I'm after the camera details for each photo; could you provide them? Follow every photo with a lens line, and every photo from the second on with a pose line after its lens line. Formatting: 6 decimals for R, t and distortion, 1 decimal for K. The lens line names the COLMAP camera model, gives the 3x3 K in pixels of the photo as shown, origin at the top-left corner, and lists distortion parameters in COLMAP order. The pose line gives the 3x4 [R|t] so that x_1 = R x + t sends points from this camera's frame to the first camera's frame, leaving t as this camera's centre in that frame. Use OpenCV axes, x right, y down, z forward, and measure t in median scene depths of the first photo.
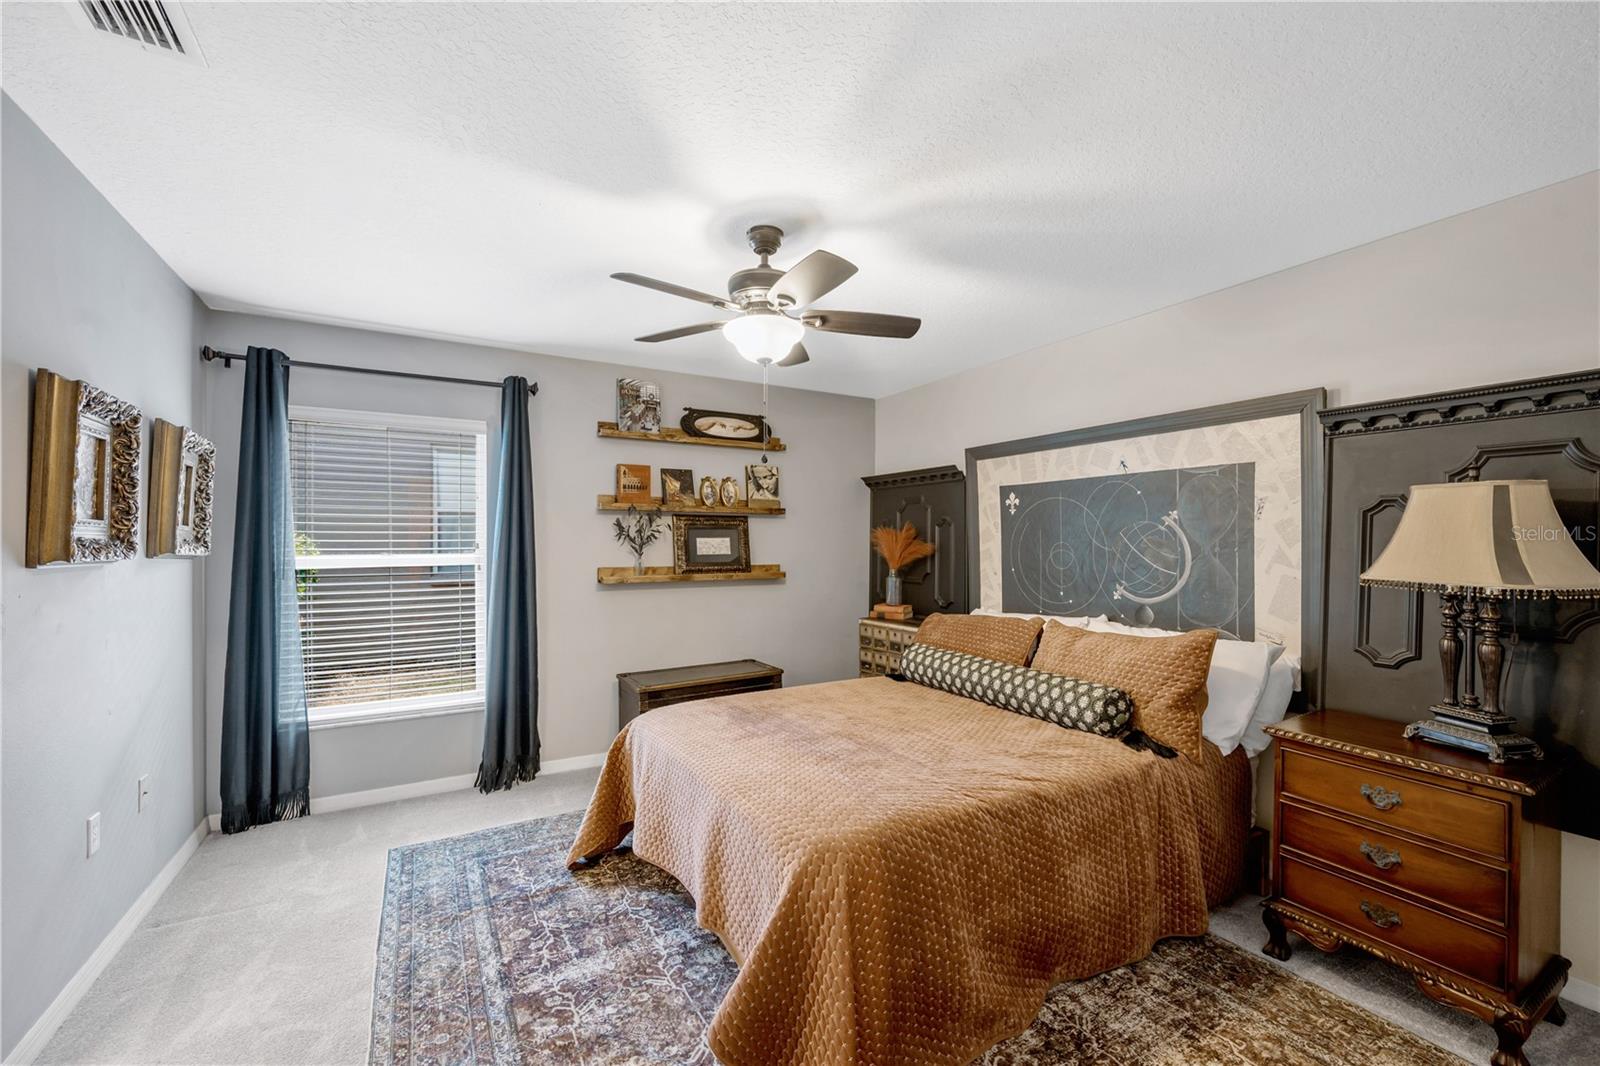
lens RADIAL K [[642.7, 0, 800.0], [0, 642.7, 533.0], [0, 0, 1]] dist [0.011055, 0.000001]
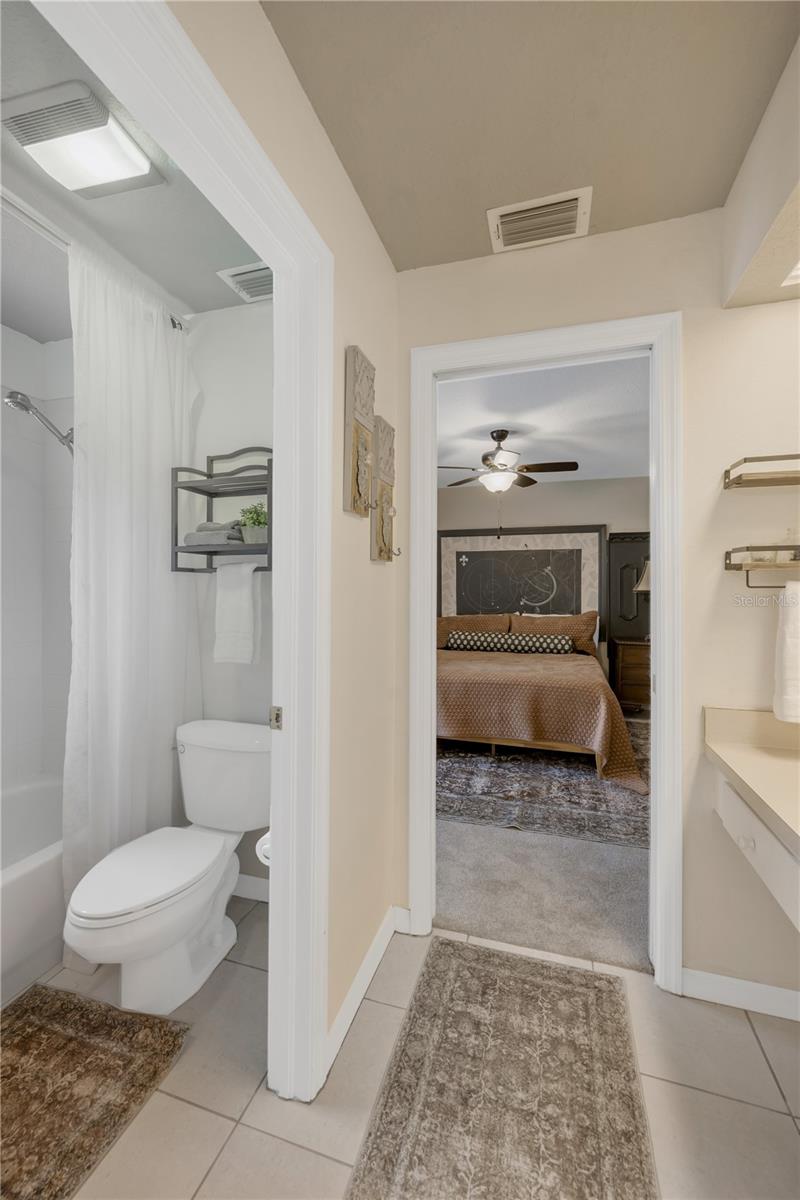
lens RADIAL K [[482.0, 0, 403.8], [0, 482.0, 578.9], [0, 0, 1]] dist [0.011055, 0.000001]
pose [[0.743536, 0.009058, 0.668635, -1.108514], [-0.009036, 0.999953, -0.003498, 0.024587], [-0.668635, -0.003441, 0.743583, 0.015542]]
